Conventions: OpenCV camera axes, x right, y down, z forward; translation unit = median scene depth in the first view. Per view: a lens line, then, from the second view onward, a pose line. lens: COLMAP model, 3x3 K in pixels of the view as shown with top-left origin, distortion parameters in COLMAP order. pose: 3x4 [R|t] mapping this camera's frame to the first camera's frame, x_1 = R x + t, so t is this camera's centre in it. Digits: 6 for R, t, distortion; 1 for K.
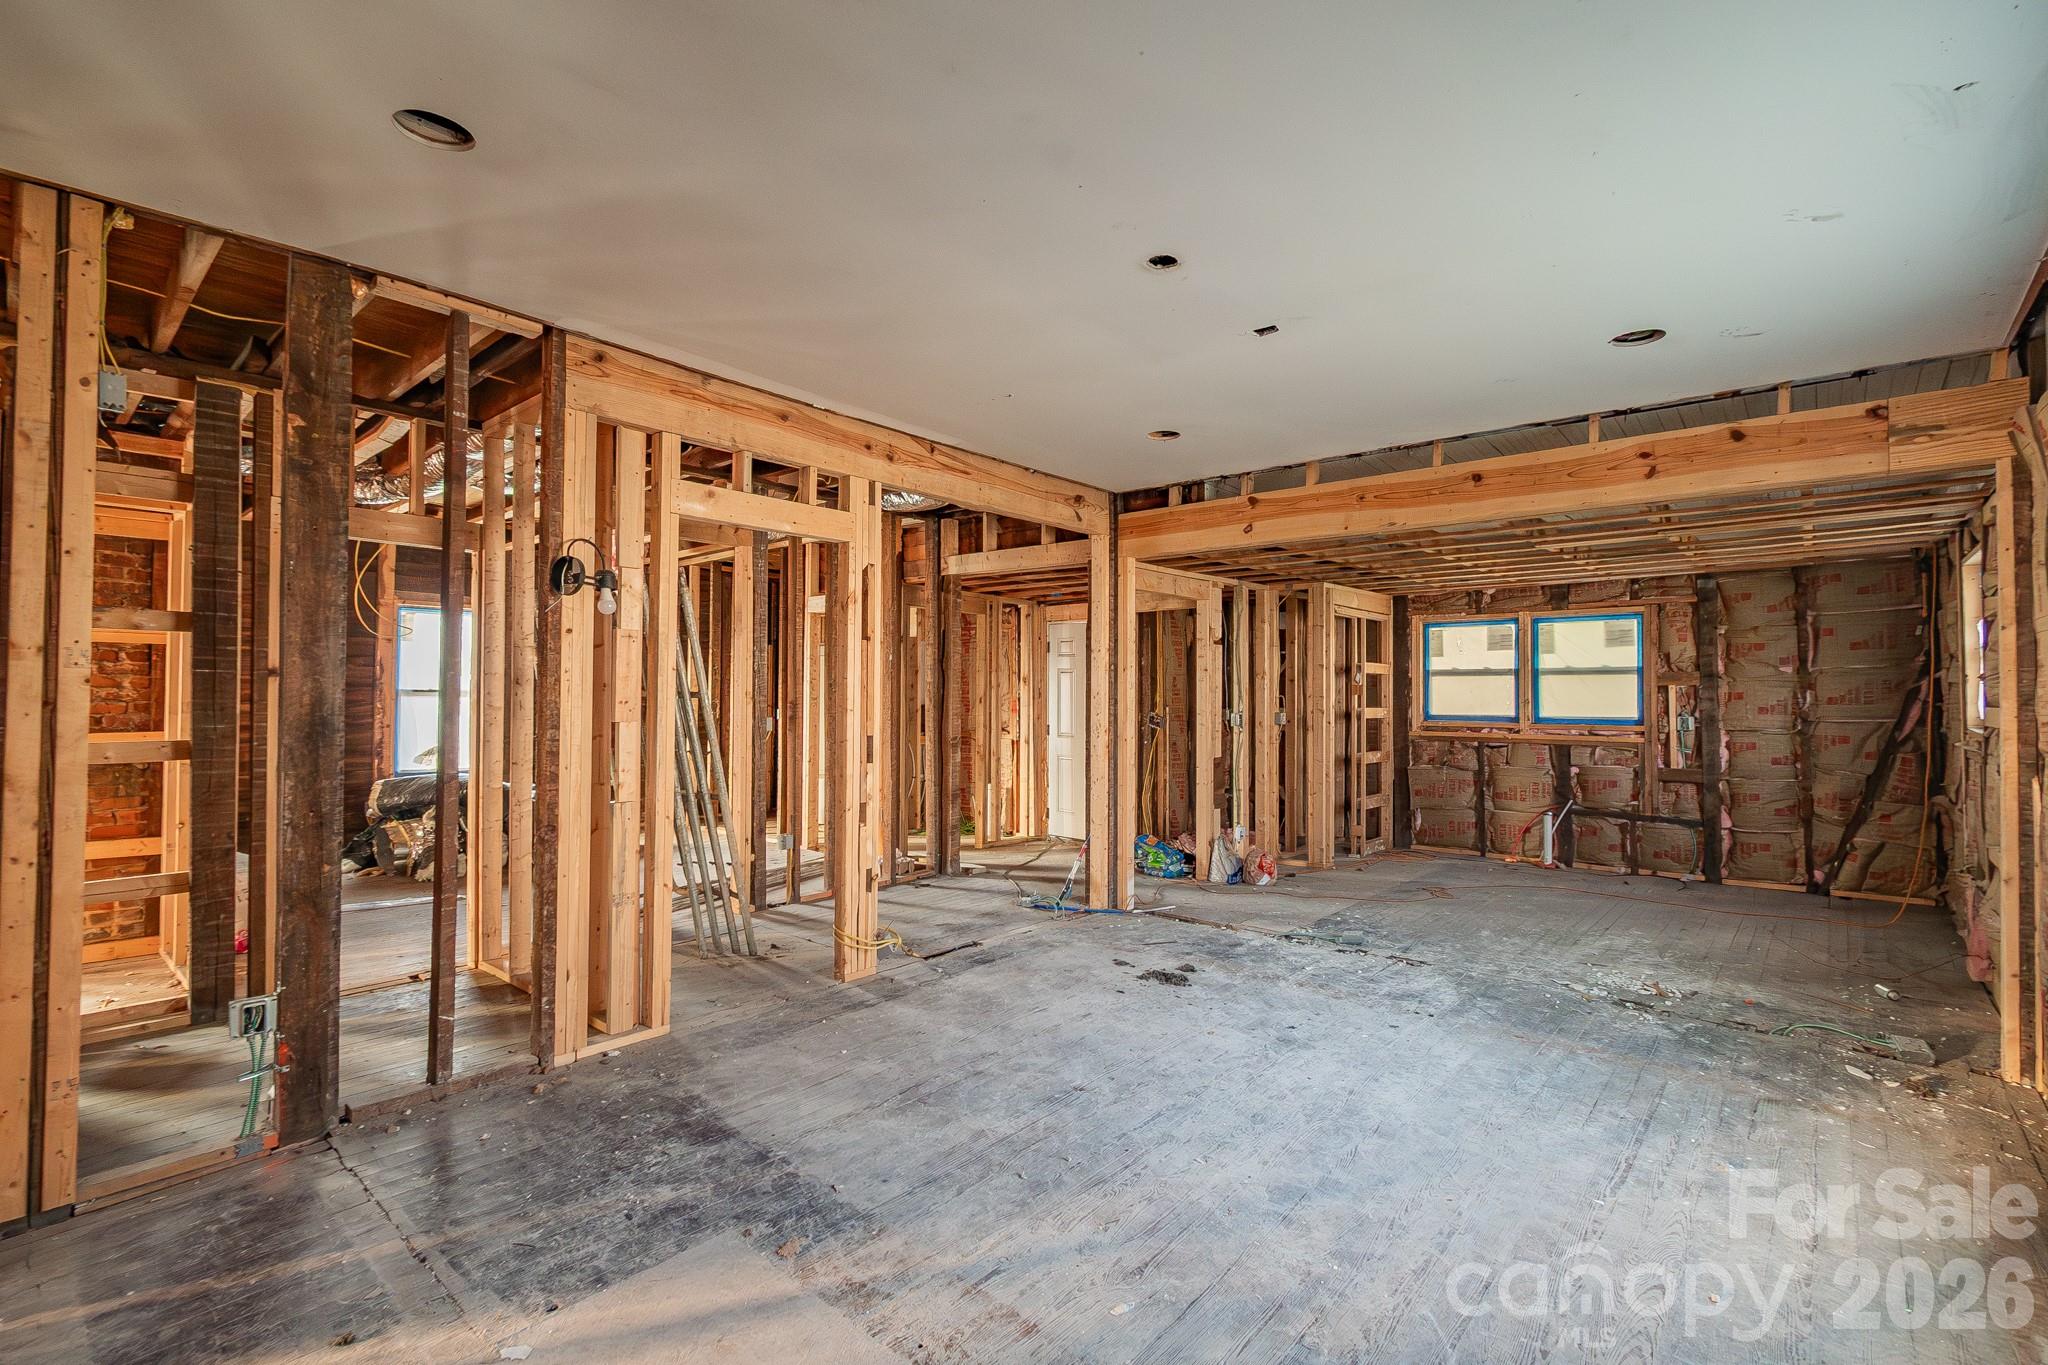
lens RADIAL K [[909.4, 0, 1032.8], [0, 909.4, 688.2], [0, 0, 1]] dist [0.000705, -0.000242]
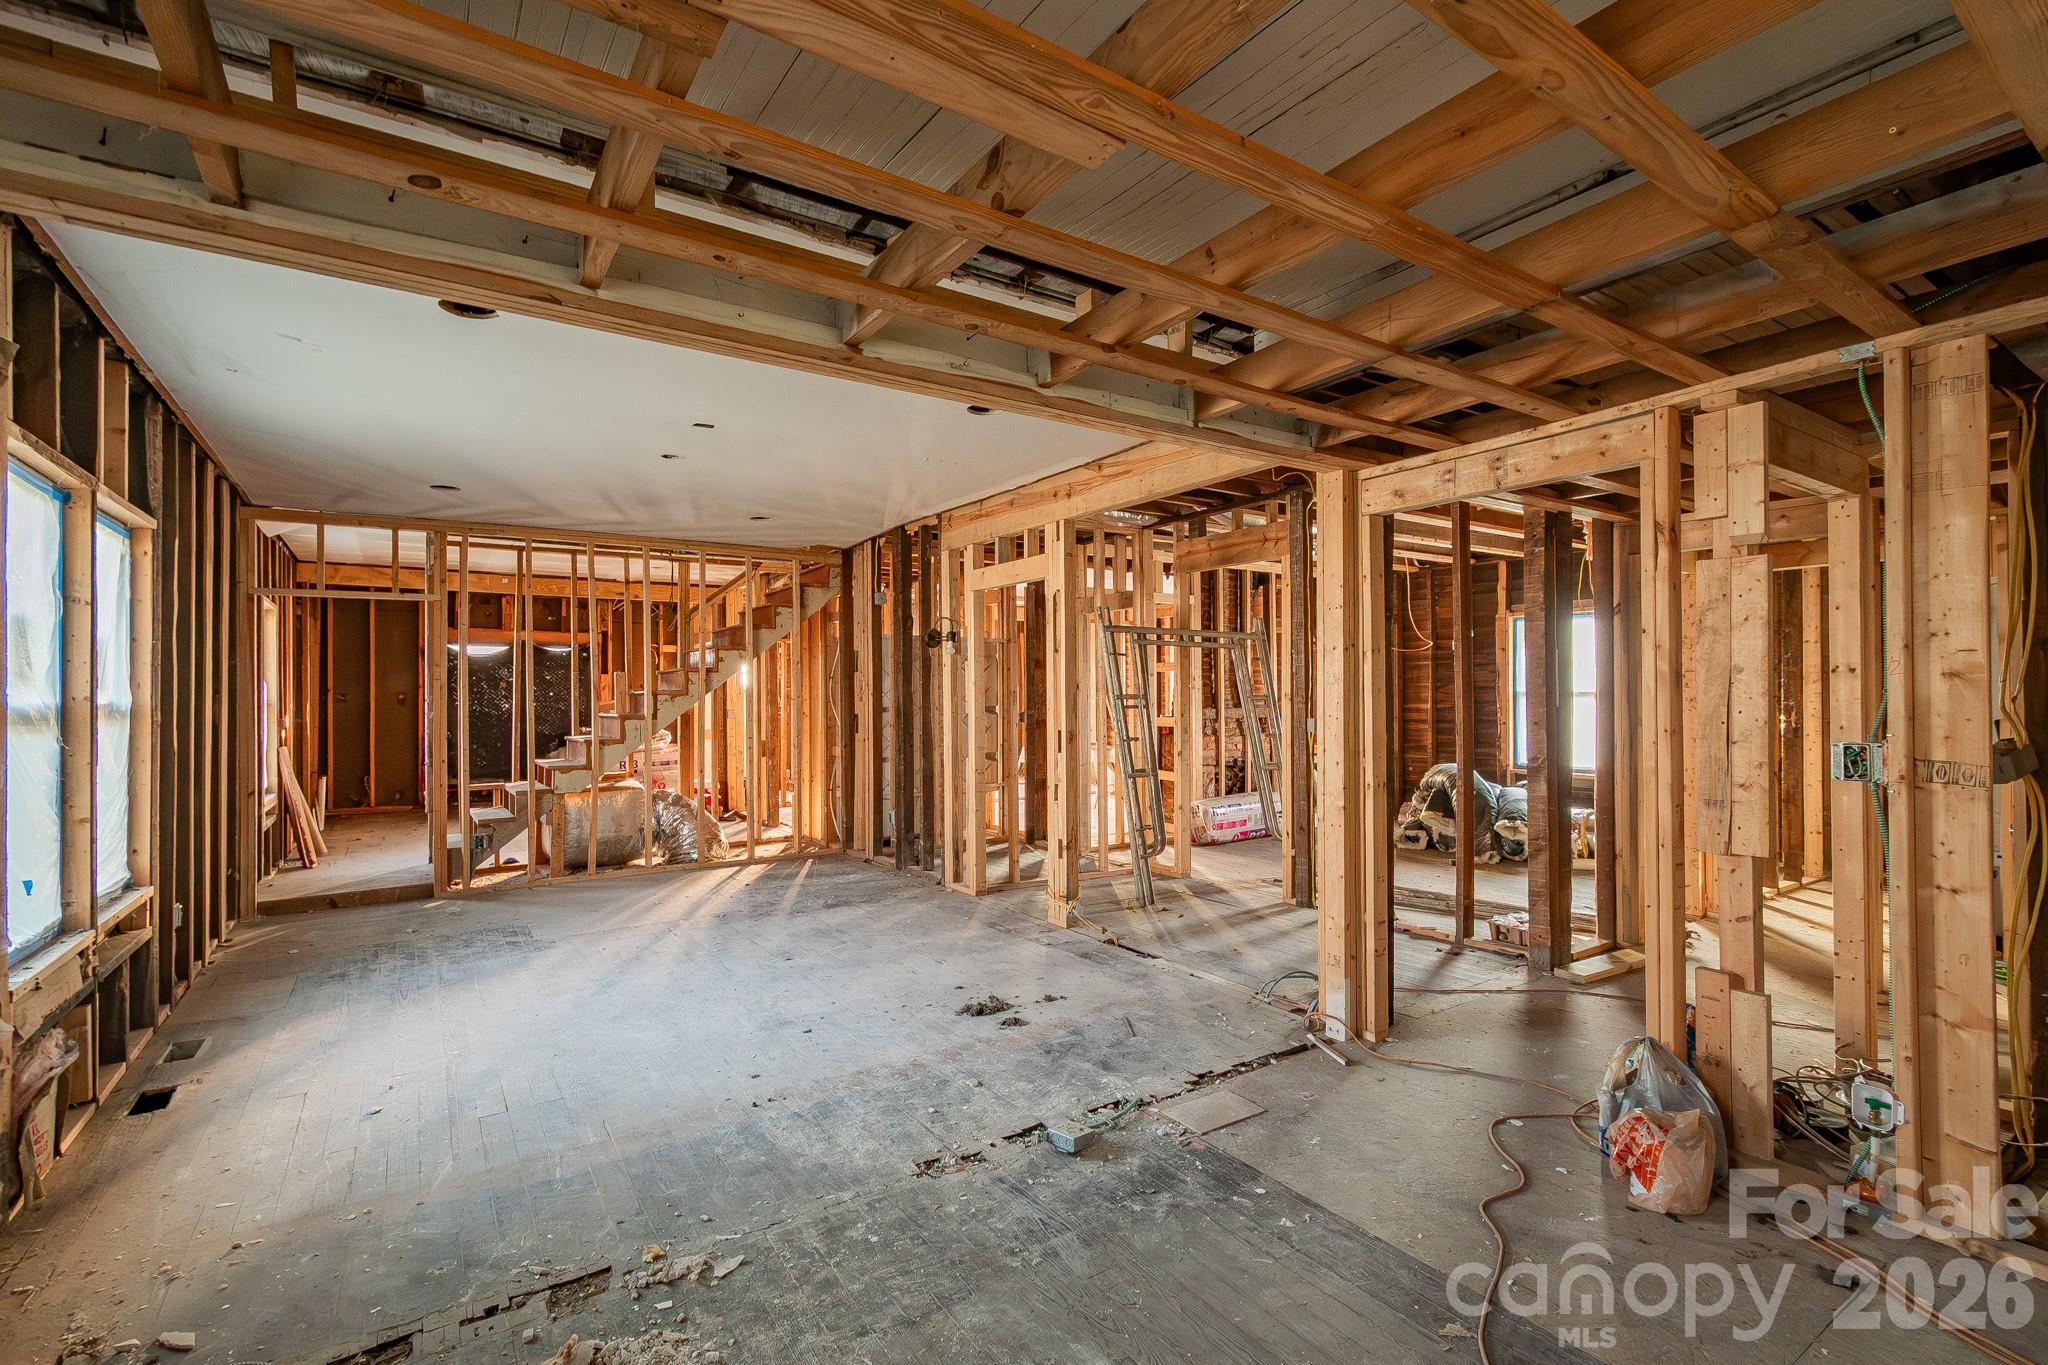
lens RADIAL K [[909.4, 0, 1032.8], [0, 909.4, 688.2], [0, 0, 1]] dist [0.000705, -0.000242]
pose [[-0.250608, -0.011256, -0.968023, 1.018928], [0.012078, 0.999818, -0.014753, 0.013992], [0.968013, -0.015389, -0.250427, 1.280807]]
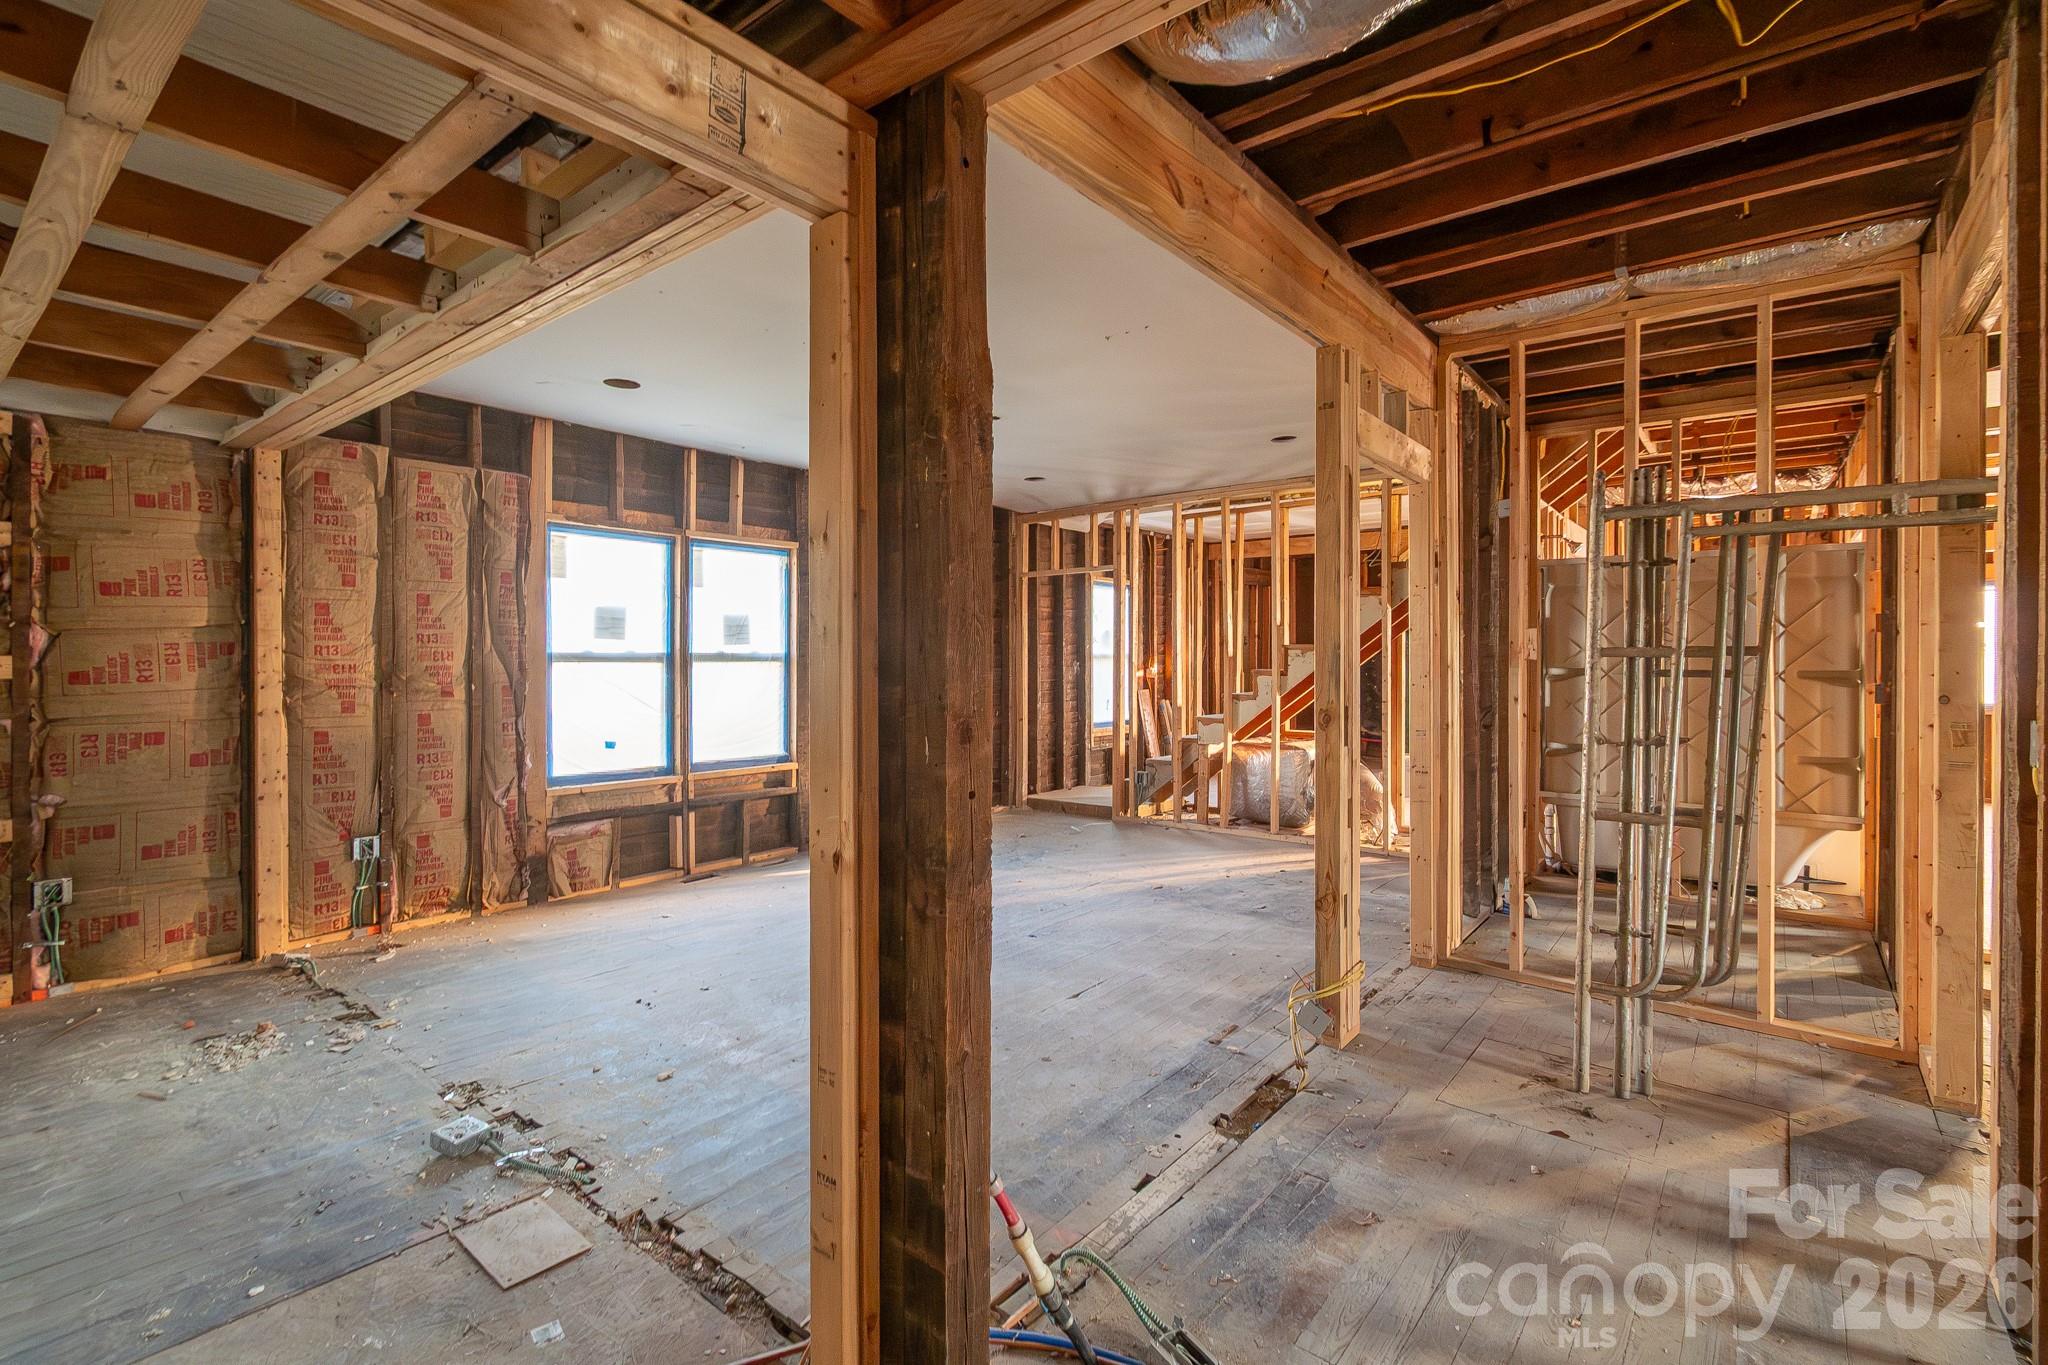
lens RADIAL K [[934.2, 0, 1047.1], [0, 934.2, 644.7], [0, 0, 1]] dist [0.001577, -0.001204]
pose [[-0.998598, -0.005539, -0.052649, 0.076402], [-0.004558, 0.999814, -0.018730, 0.020712], [0.052743, -0.018464, -0.998437, 1.742026]]
